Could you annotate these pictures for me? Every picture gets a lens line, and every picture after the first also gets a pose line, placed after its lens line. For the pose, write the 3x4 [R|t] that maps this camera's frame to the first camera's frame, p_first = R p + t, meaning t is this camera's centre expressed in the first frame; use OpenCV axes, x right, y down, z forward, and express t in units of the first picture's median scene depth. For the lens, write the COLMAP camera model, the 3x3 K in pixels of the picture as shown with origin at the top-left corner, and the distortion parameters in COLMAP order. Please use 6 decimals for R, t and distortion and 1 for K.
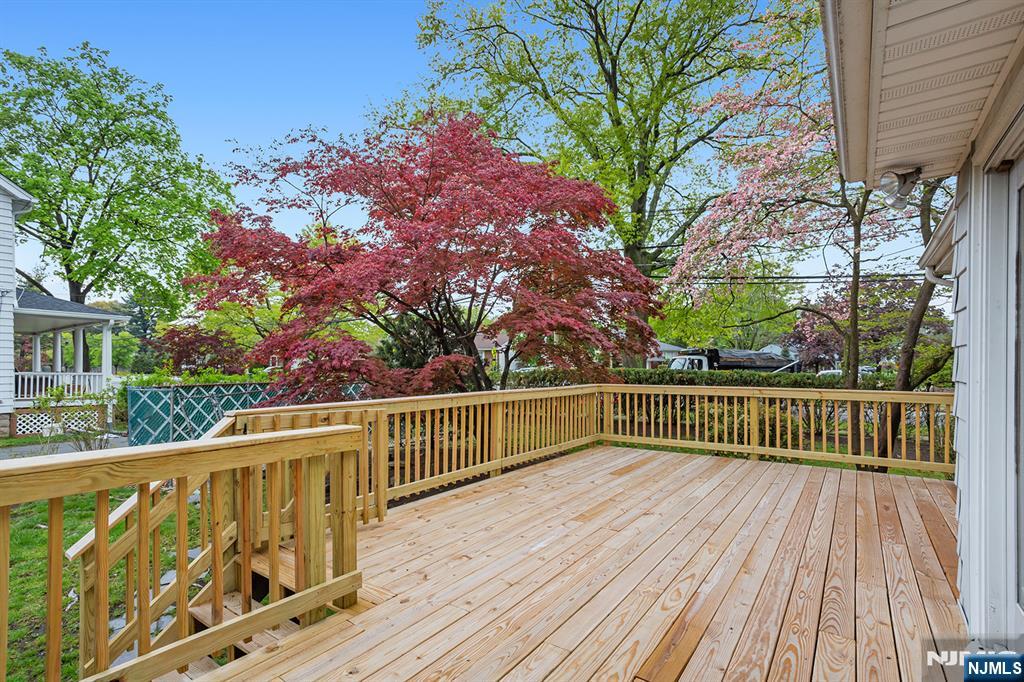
lens RADIAL K [[497.0, 0, 509.9], [0, 497.0, 336.5], [0, 0, 1]] dist [-0.001199, 0.000141]
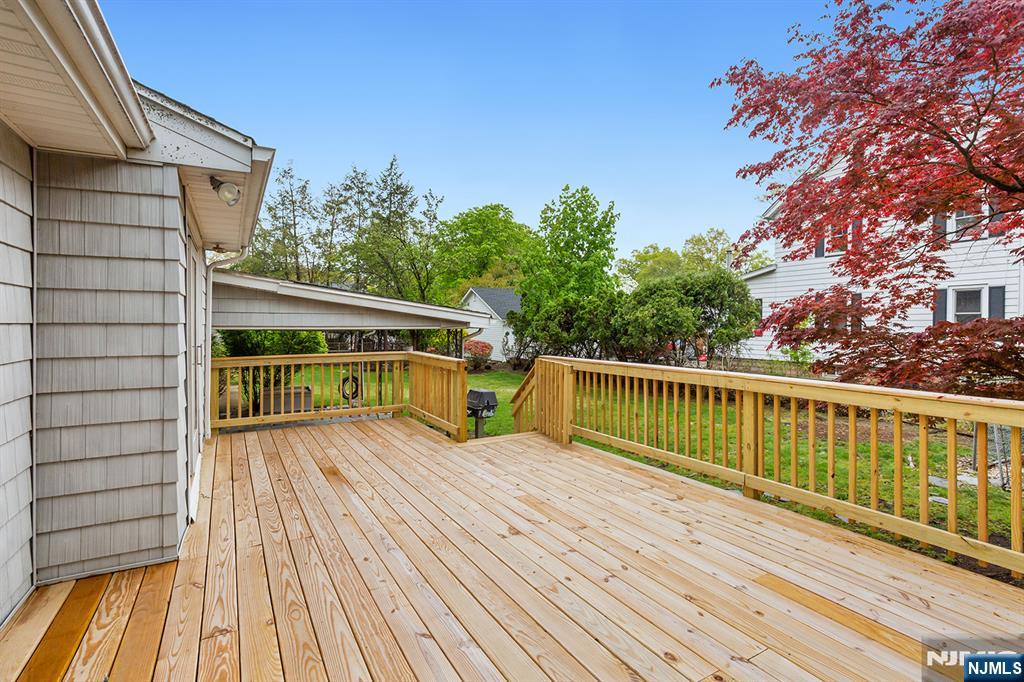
lens RADIAL K [[497.0, 0, 509.9], [0, 497.0, 336.5], [0, 0, 1]] dist [-0.001199, 0.000141]
pose [[-0.428733, 0.020891, -0.903190, 1.153338], [0.059504, 0.998215, -0.005157, 0.068347], [0.901469, -0.055955, -0.429211, 1.591702]]
